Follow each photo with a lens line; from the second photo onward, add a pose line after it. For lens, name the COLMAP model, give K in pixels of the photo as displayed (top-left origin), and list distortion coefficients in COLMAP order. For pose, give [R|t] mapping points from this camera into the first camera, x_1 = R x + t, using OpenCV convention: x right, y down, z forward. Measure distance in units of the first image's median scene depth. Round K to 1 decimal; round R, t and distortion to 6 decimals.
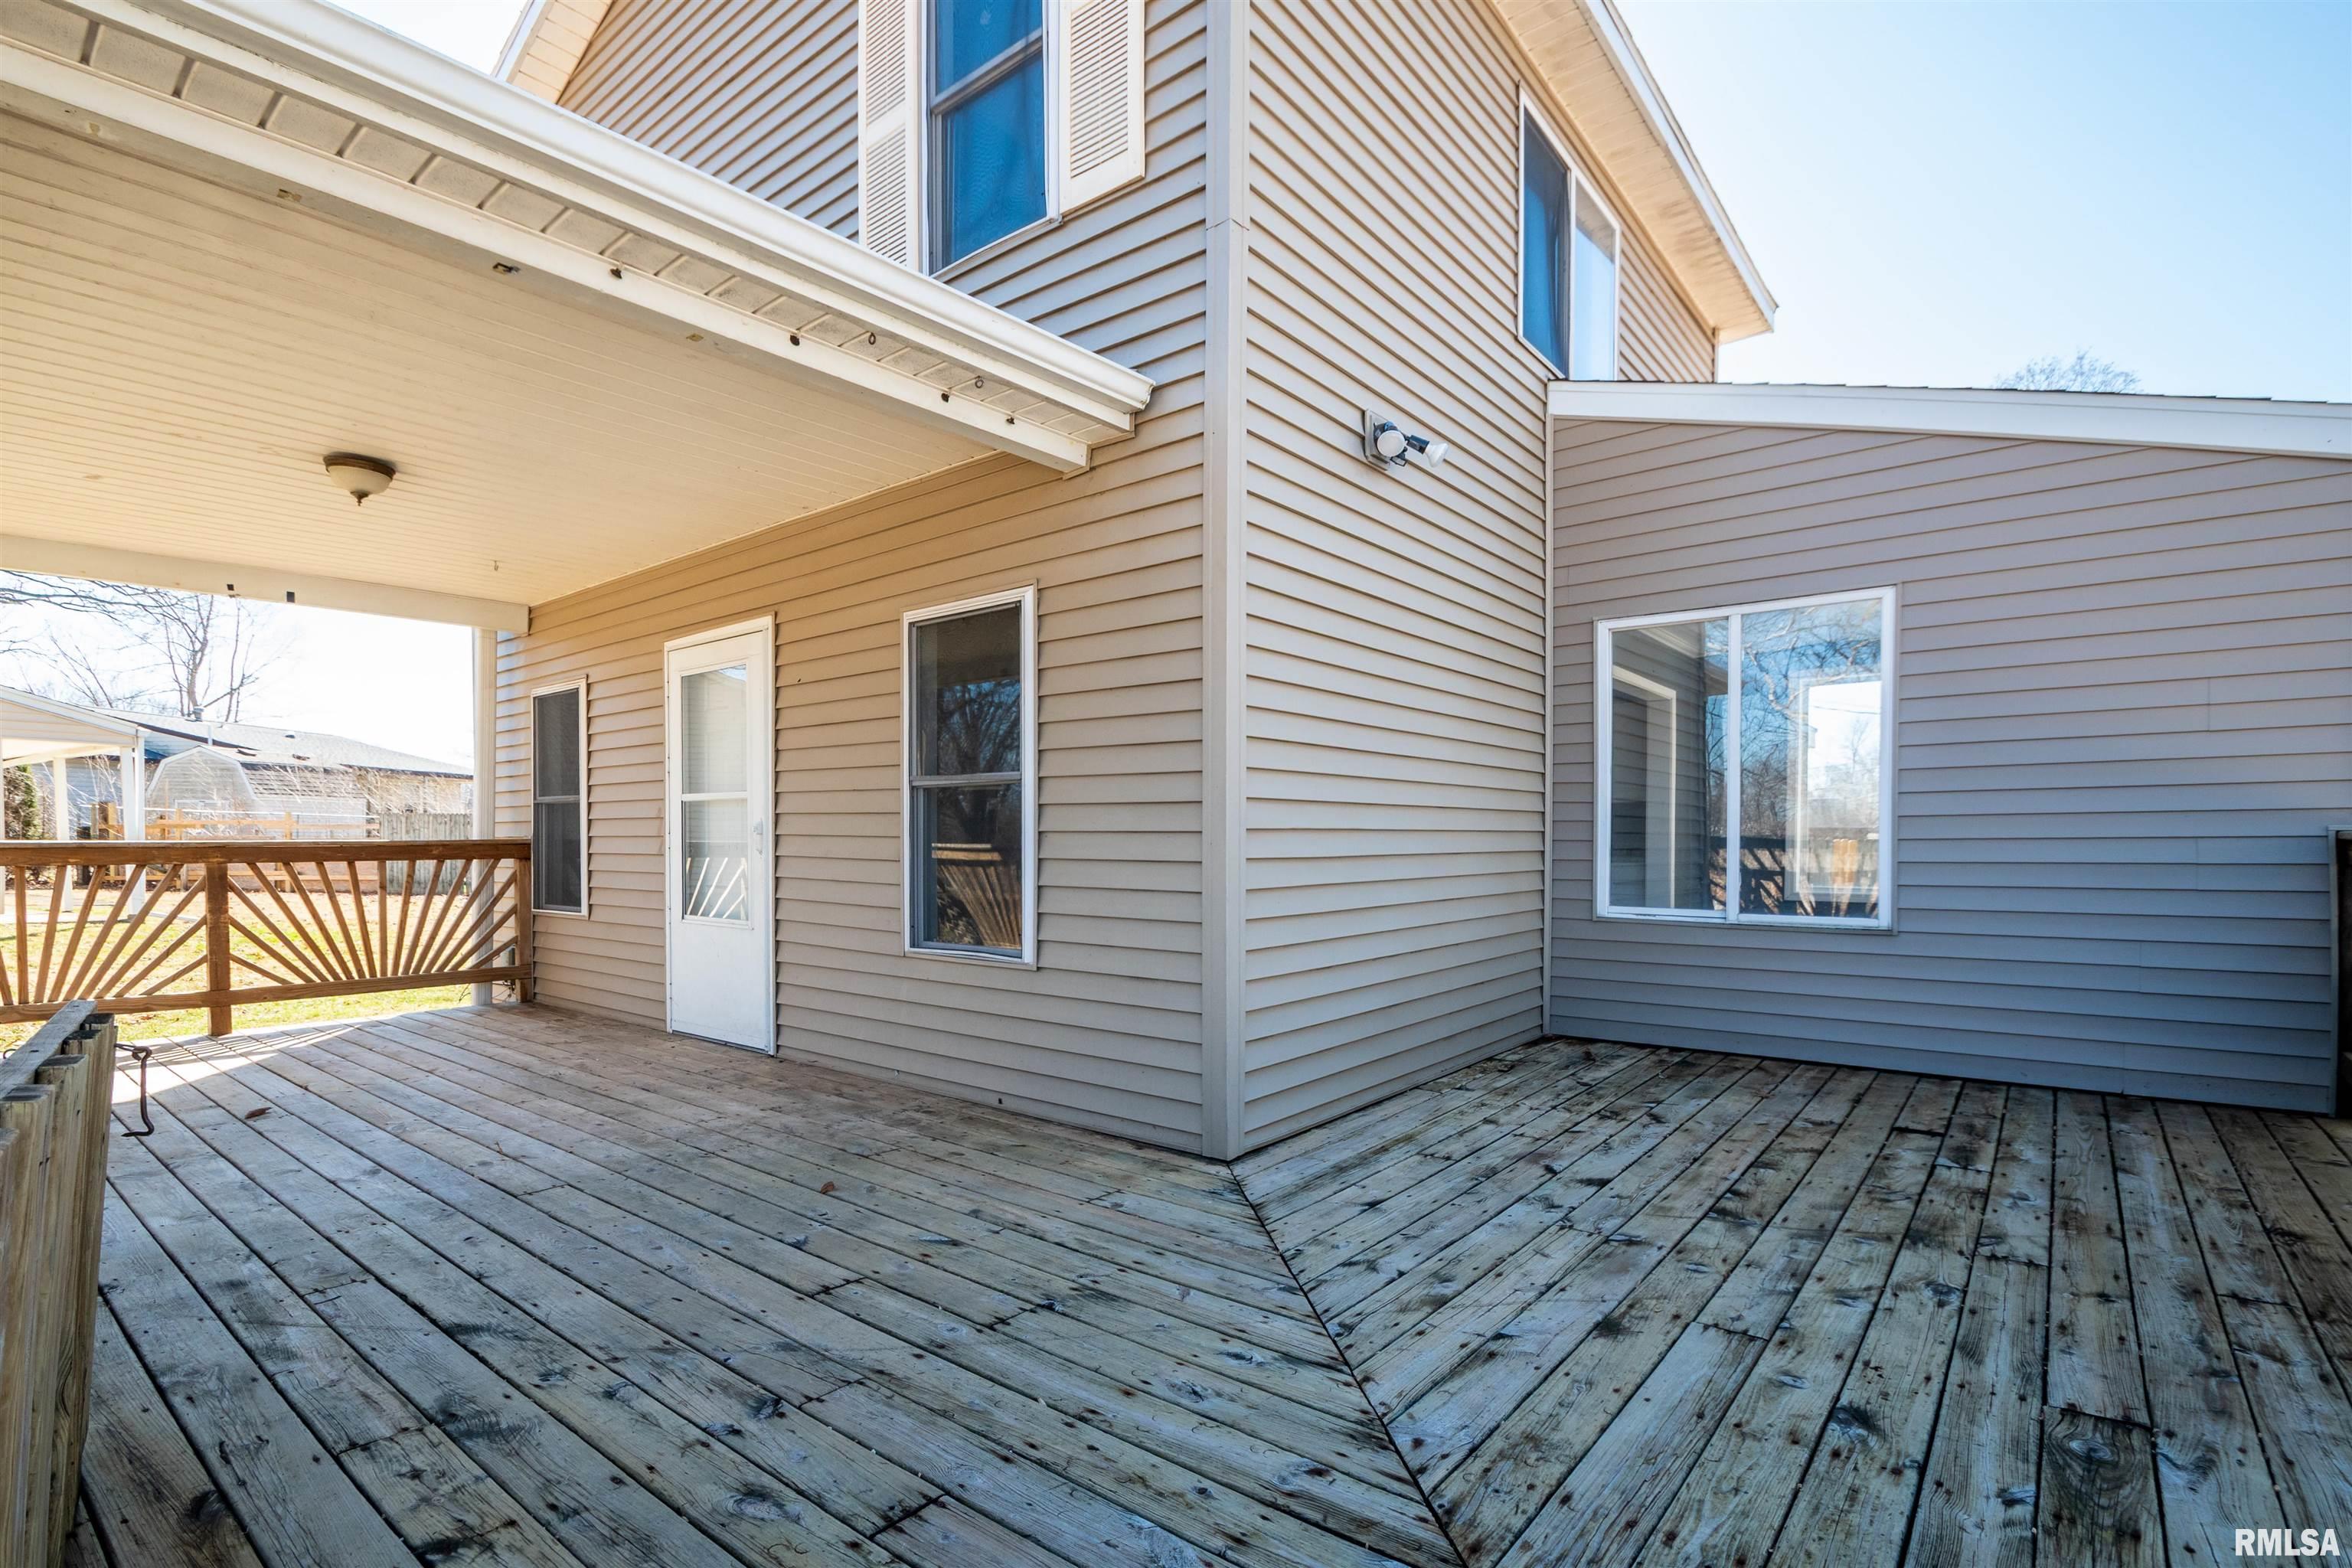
lens RADIAL K [[1058.9, 0, 1268.9], [0, 1058.9, 847.7], [0, 0, 1]] dist [0.001133, -0.009731]
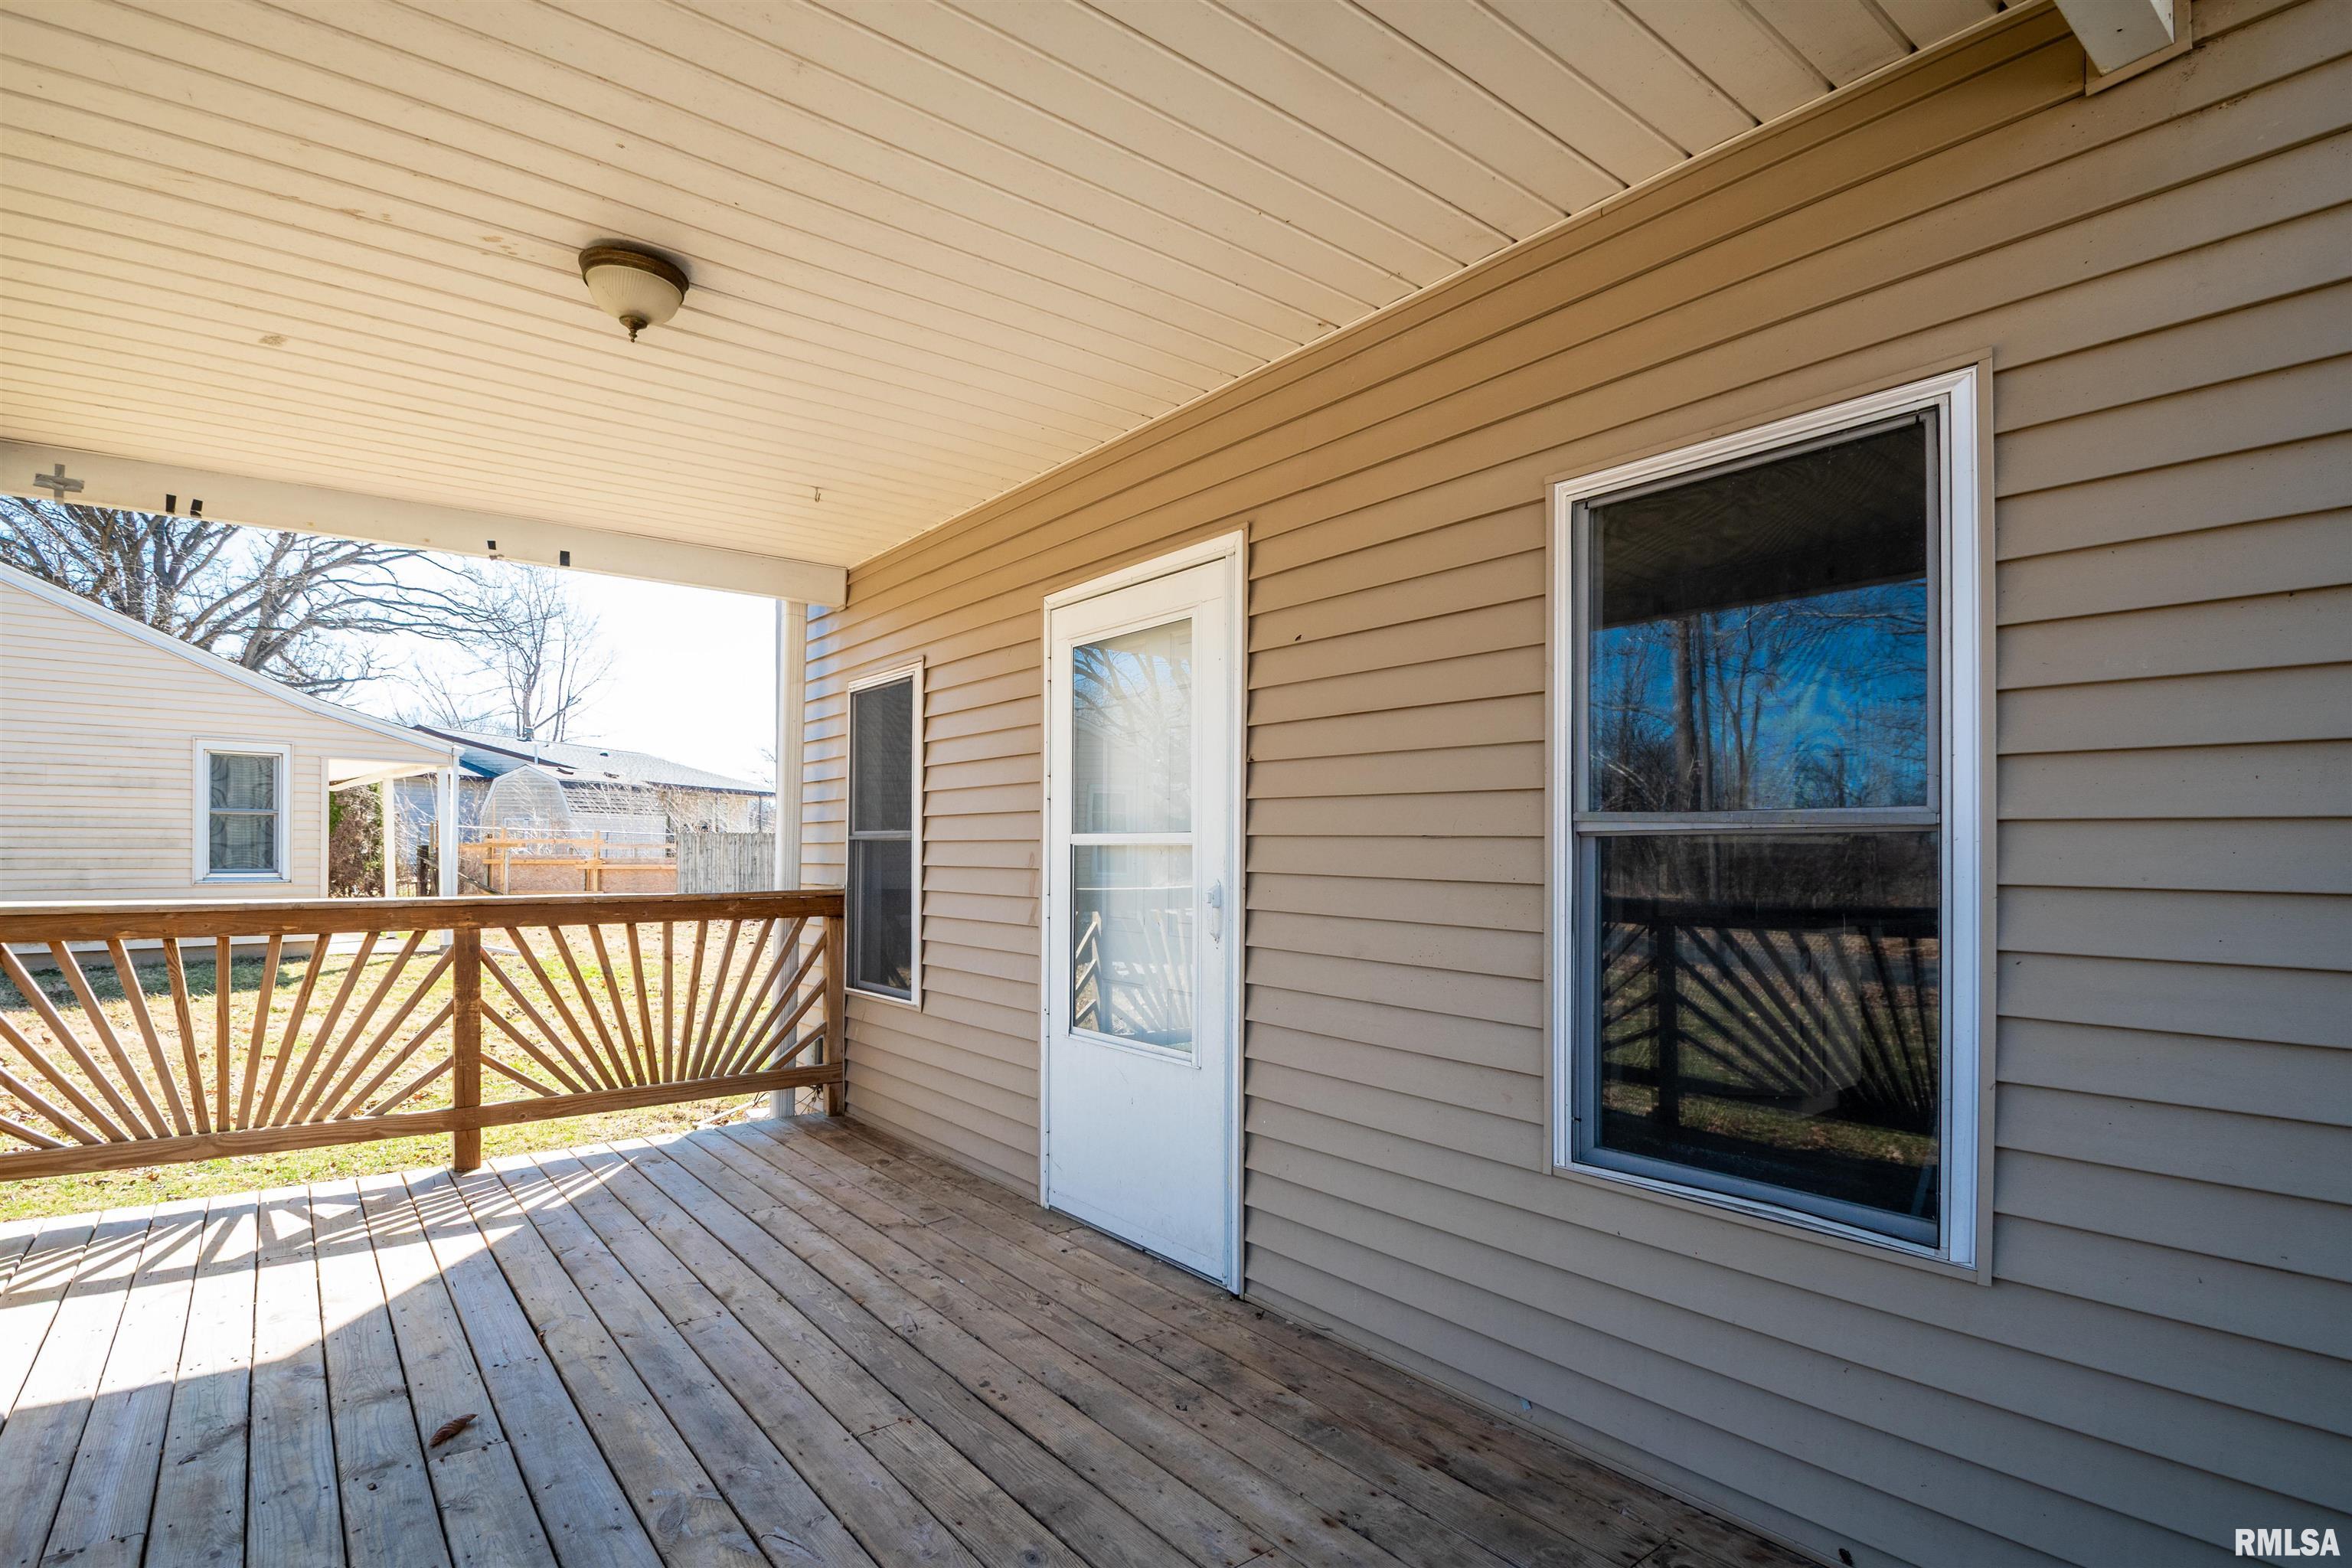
lens RADIAL K [[1158.5, 0, 1230.3], [0, 1158.5, 844.6], [0, 0, 1]] dist [-0.023763, 0.001327]
pose [[0.967574, 0.006573, -0.252503, -0.314321], [-0.011043, 0.999806, -0.016289, -0.036773], [0.252347, 0.018549, 0.967459, 0.389265]]
